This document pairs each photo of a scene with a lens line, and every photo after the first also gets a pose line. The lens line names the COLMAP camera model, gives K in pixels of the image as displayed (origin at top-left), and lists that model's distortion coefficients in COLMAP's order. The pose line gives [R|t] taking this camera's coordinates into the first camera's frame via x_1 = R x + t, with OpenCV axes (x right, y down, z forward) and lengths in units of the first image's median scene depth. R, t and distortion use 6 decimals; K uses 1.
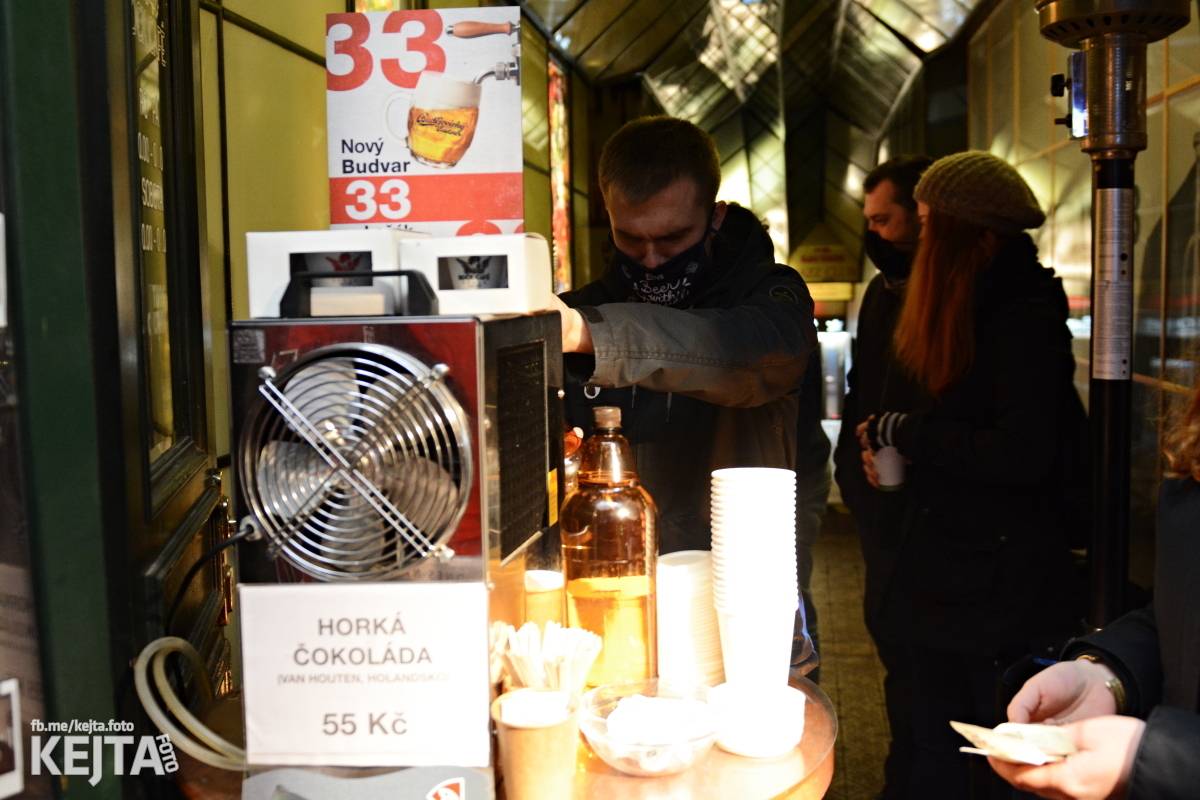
lens RADIAL K [[1247.9, 0, 594.7], [0, 1247.9, 397.1], [0, 0, 1]] dist [-0.031948, 0.000000]
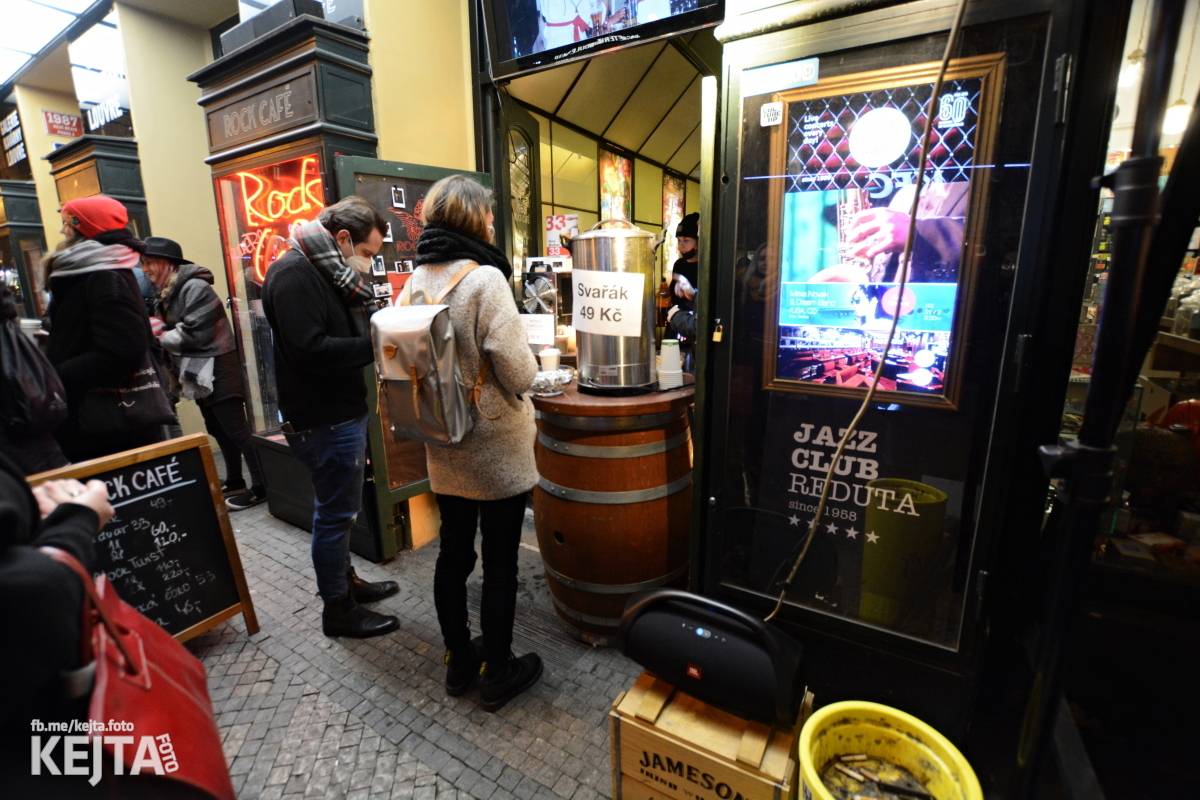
lens RADIAL K [[523.3, 0, 597.9], [0, 523.3, 391.4], [0, 0, 1]] dist [-0.022928, 0.000610]
pose [[0.925726, 0.087714, -0.367884, 0.909442], [-0.037848, 0.989336, 0.140648, 0.122611], [0.376297, -0.116278, 0.919174, -1.120301]]
